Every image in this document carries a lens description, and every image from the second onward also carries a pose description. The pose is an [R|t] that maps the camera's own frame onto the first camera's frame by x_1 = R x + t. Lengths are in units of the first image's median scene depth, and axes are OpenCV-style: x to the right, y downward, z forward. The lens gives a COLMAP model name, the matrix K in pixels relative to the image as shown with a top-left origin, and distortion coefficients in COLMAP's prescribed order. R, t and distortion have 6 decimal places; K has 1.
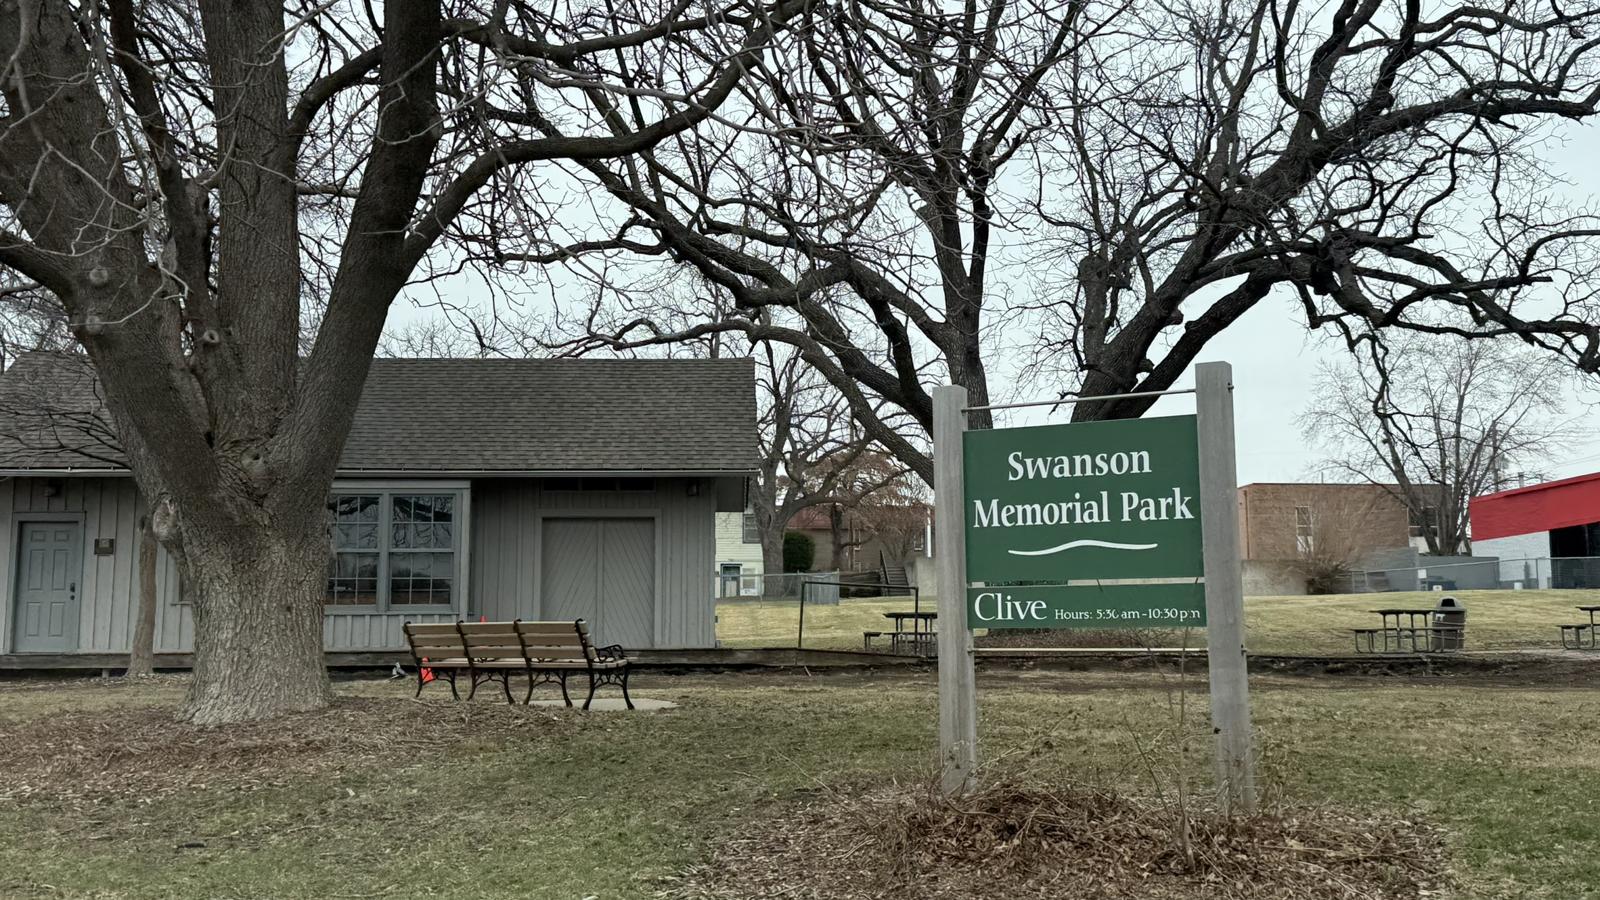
lens RADIAL K [[1746.4, 0, 802.3], [0, 1746.4, 447.8], [0, 0, 1]] dist [0.083934, -0.025321]
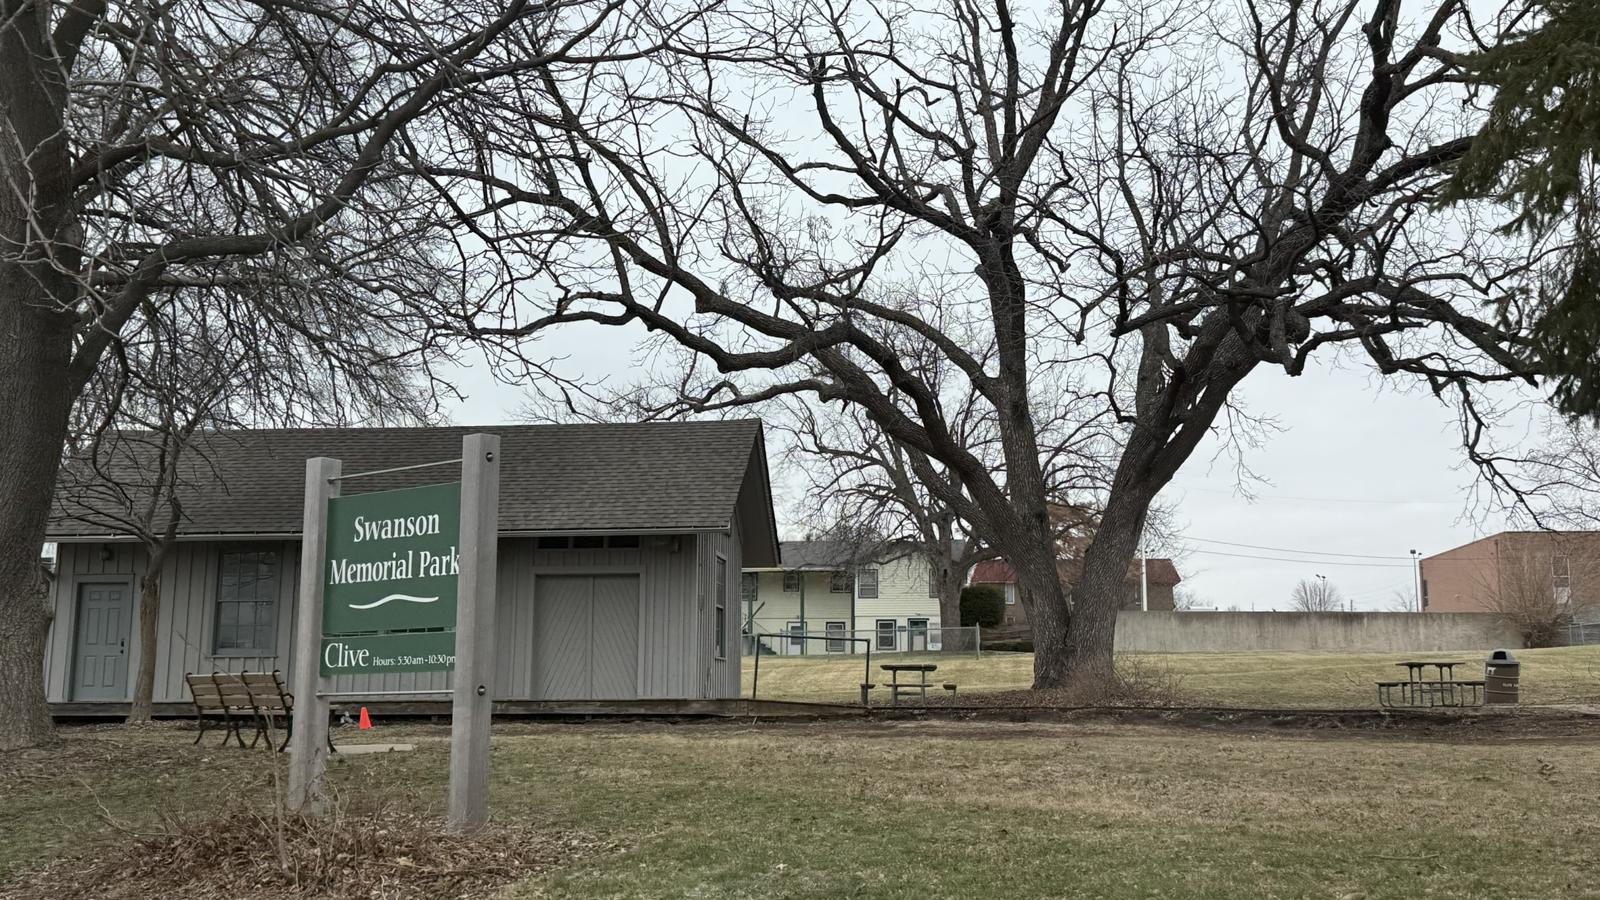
lens RADIAL K [[1746.4, 0, 802.3], [0, 1746.4, 447.8], [0, 0, 1]] dist [0.083934, -0.025321]
pose [[0.986090, -0.021037, -0.164876, 0.191324], [0.015899, 0.999348, -0.032421, -0.000169], [0.165450, 0.029348, 0.985781, -0.020670]]
